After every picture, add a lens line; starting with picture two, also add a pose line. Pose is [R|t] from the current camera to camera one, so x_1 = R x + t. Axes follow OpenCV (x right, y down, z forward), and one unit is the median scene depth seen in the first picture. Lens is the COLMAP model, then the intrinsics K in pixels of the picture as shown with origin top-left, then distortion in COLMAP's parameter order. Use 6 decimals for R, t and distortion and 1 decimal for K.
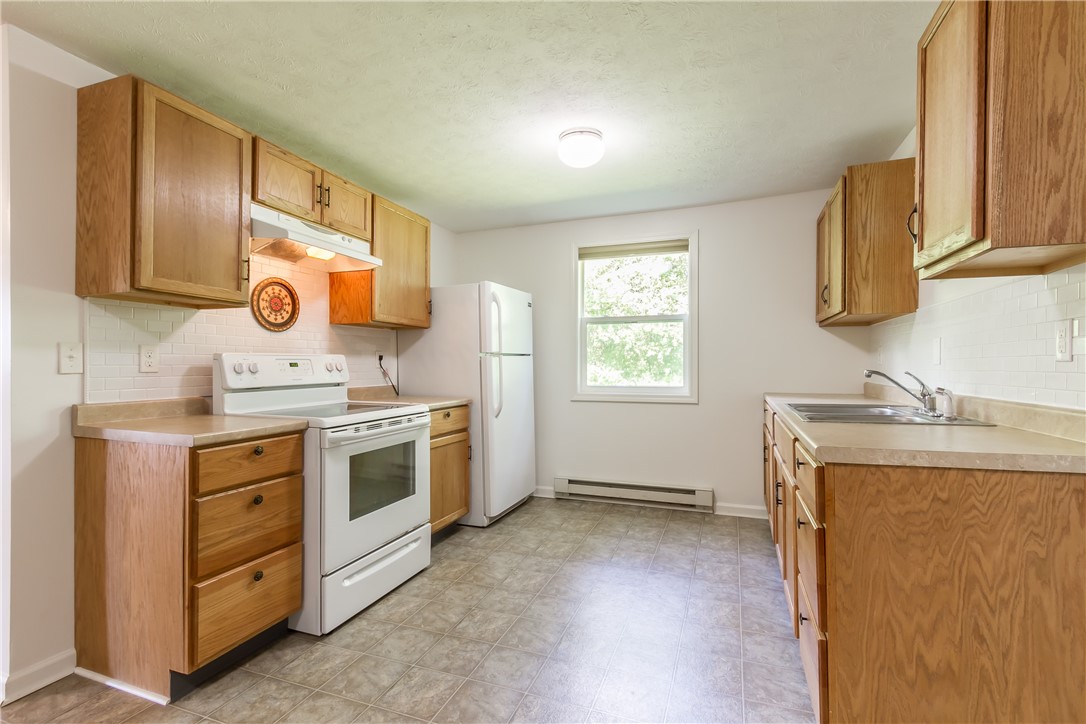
lens RADIAL K [[499.2, 0, 543.3], [0, 499.2, 365.1], [0, 0, 1]] dist [0.005602, -0.001810]
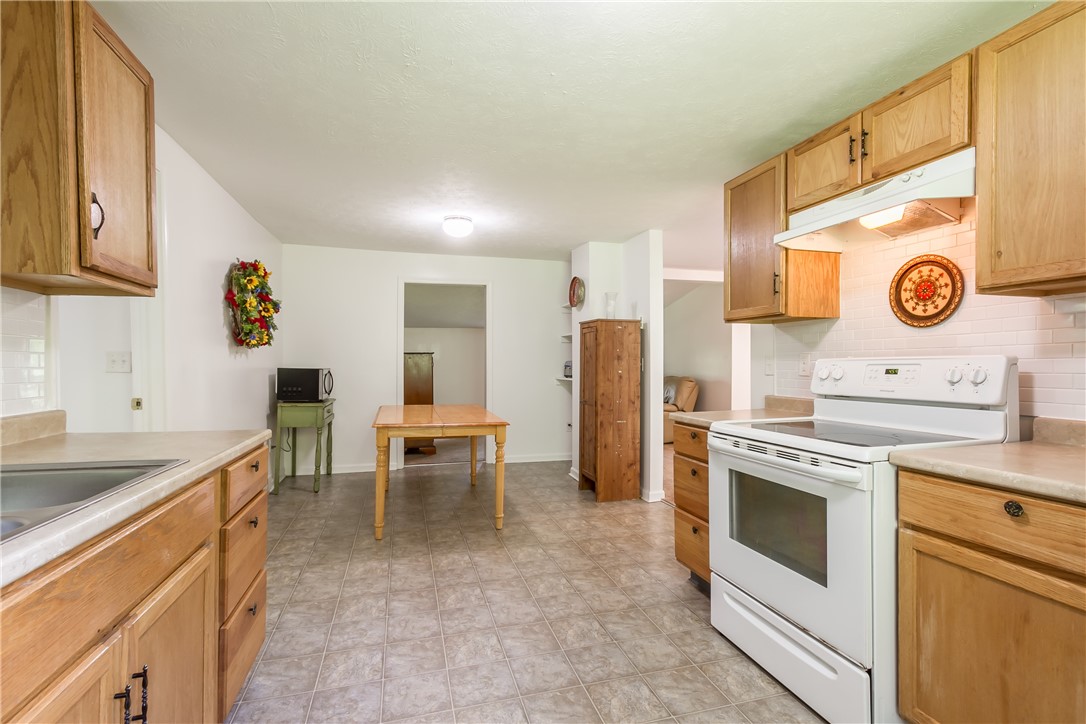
lens RADIAL K [[499.2, 0, 546.2], [0, 499.2, 366.3], [0, 0, 1]] dist [0.005602, -0.001810]
pose [[-0.799531, 0.006834, -0.600585, 0.335106], [0.004681, 0.999976, 0.005147, -0.013531], [0.600606, 0.001304, -0.799544, 1.138500]]
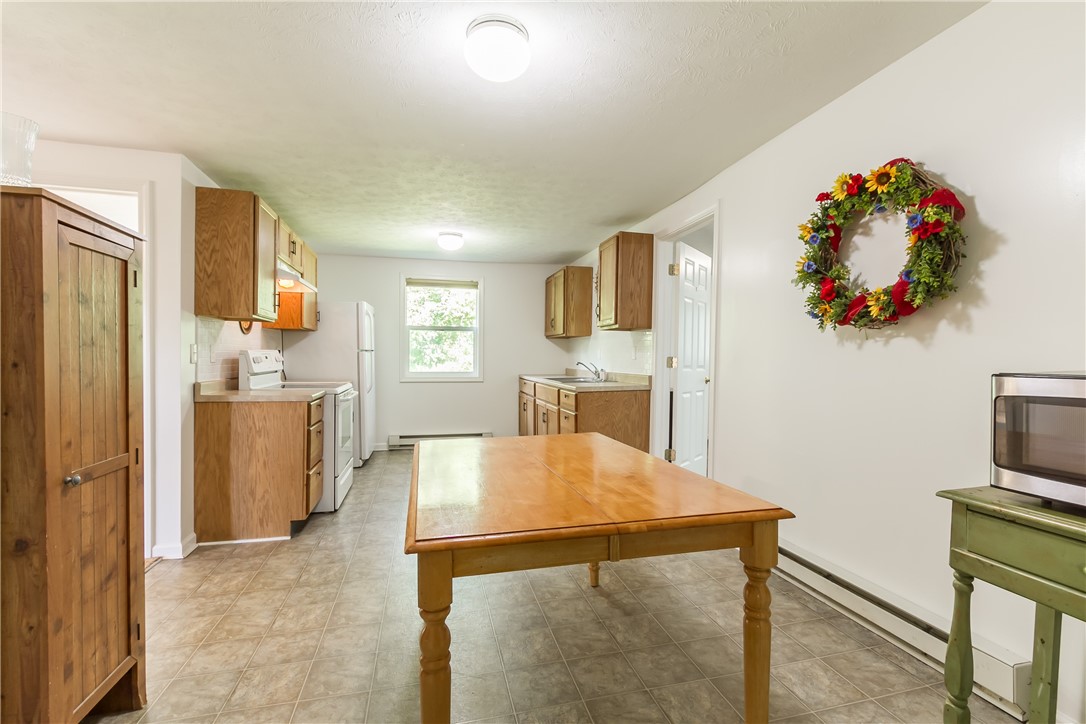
lens RADIAL K [[499.2, 0, 553.1], [0, 499.2, 363.5], [0, 0, 1]] dist [0.005602, -0.001810]
pose [[0.816538, 0.000765, 0.577291, -1.014704], [-0.010258, 0.999860, 0.013185, -0.016932], [-0.577201, -0.016688, 0.816432, -1.081698]]
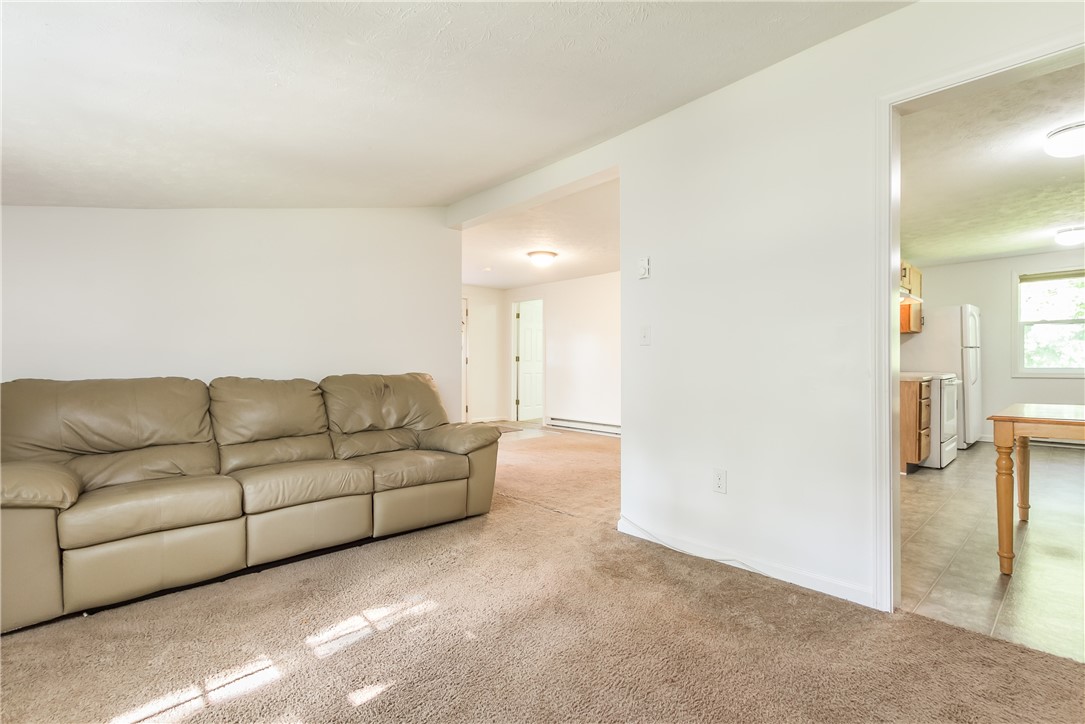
lens RADIAL K [[498.8, 0, 540.2], [0, 498.8, 368.1], [0, 0, 1]] dist [0.005602, -0.001810]
pose [[0.897532, 0.000505, -0.440949, -1.330371], [0.004838, 0.999928, 0.010994, 0.046478], [0.440923, -0.012001, 0.897465, -2.342322]]
